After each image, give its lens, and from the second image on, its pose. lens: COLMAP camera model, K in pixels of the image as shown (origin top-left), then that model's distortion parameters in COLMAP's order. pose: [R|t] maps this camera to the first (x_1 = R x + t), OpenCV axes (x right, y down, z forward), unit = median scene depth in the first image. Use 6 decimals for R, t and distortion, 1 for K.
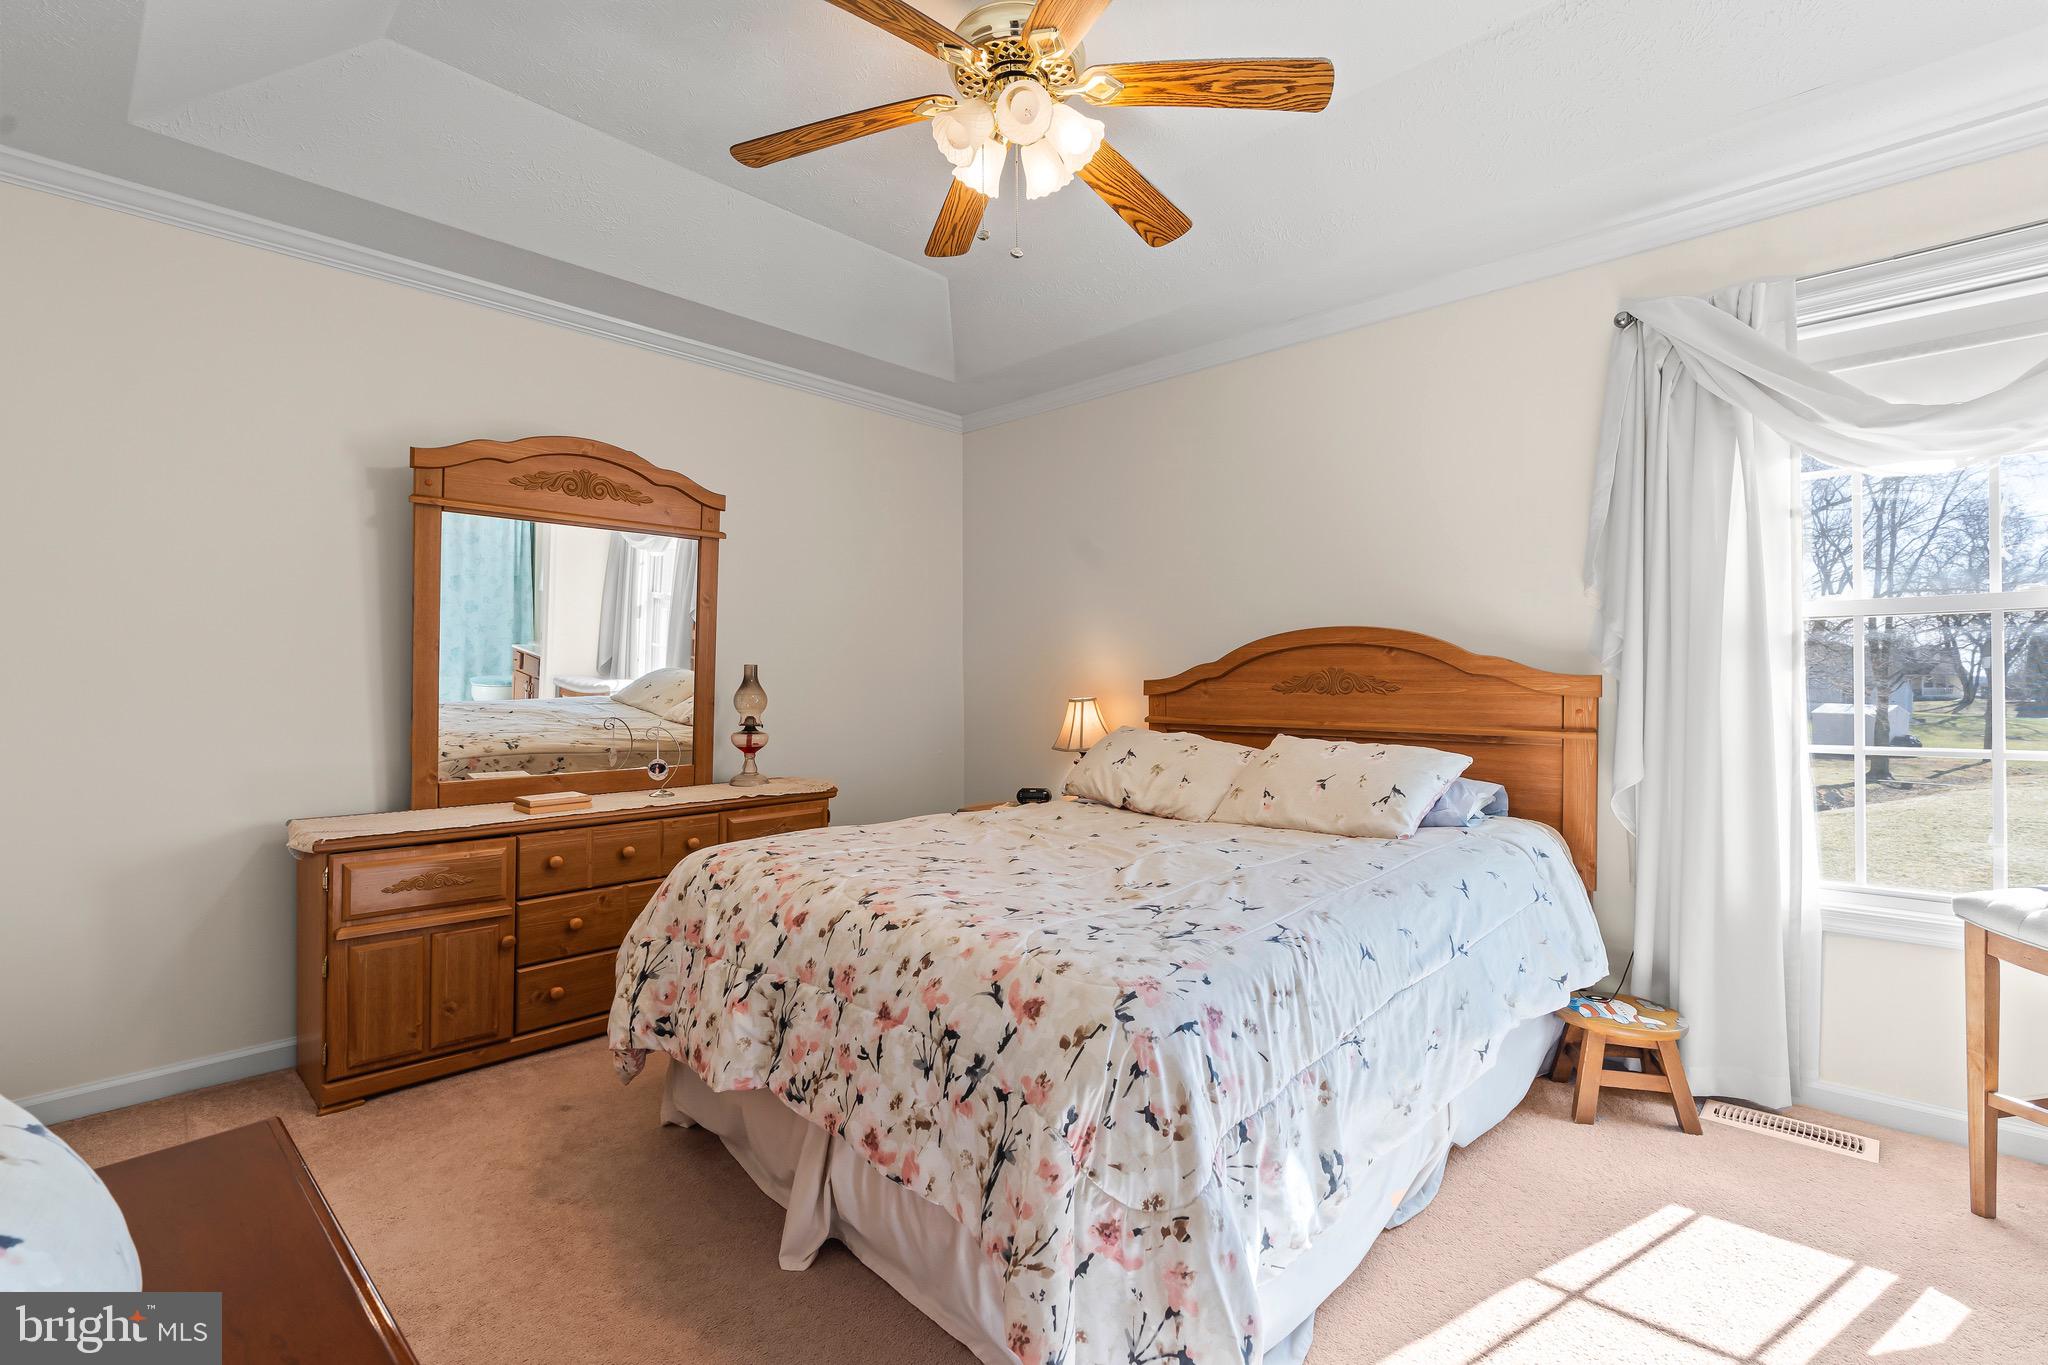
lens RADIAL K [[930.2, 0, 1026.2], [0, 930.2, 678.3], [0, 0, 1]] dist [-0.010058, 0.003588]
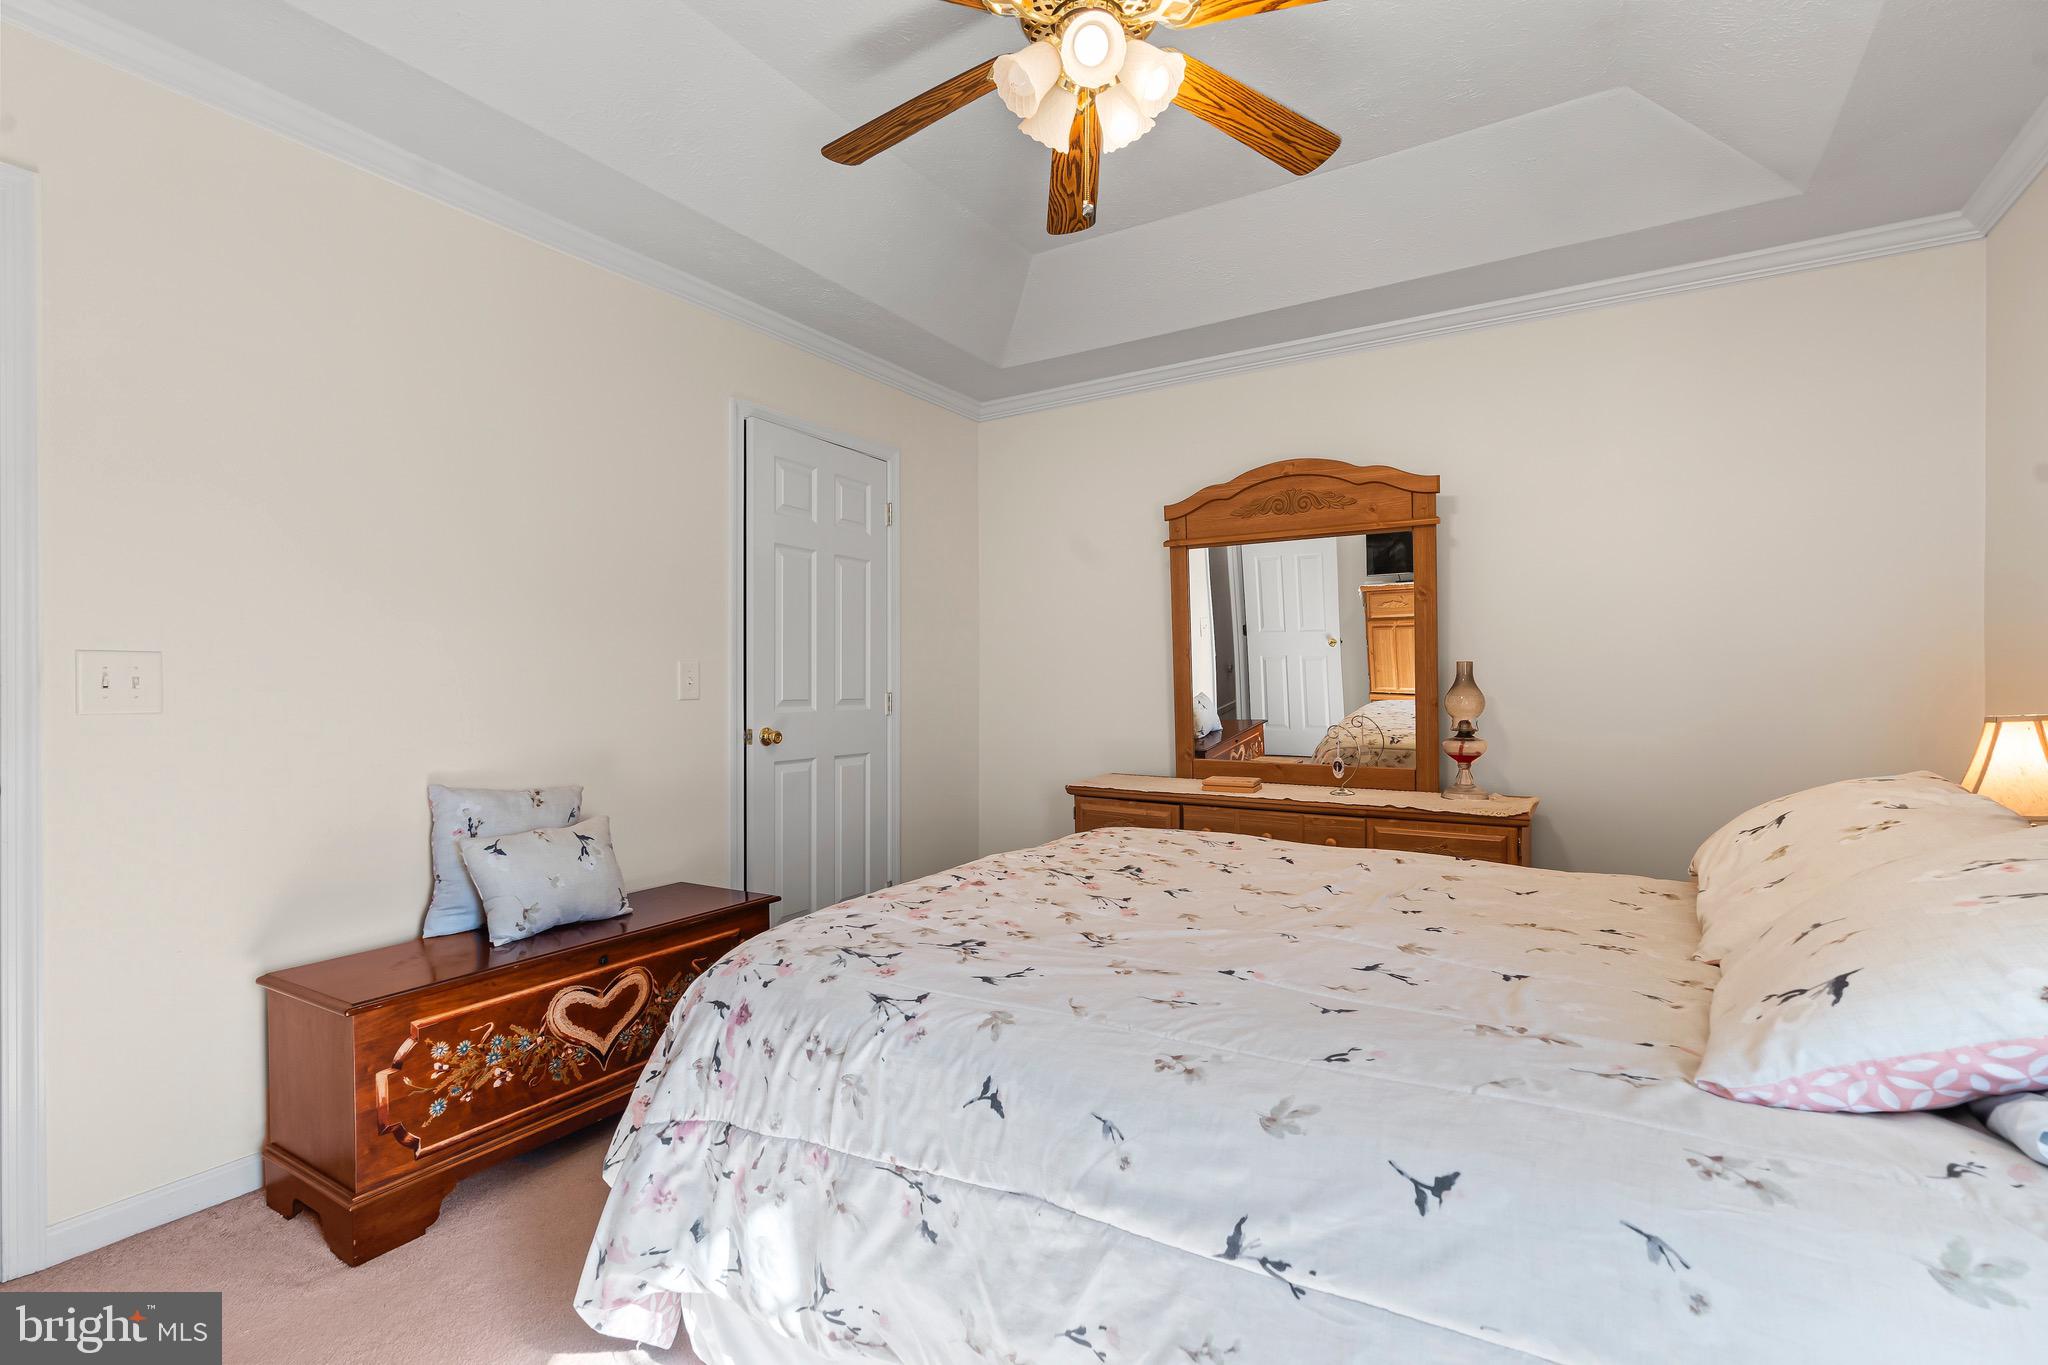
lens RADIAL K [[930.2, 0, 1025.7], [0, 930.2, 679.6], [0, 0, 1]] dist [-0.010058, 0.003588]
pose [[0.185690, 0.000266, -0.982608, 0.583974], [0.005248, 0.999985, 0.001262, -0.001072], [0.982594, -0.005391, 0.185686, 0.517552]]
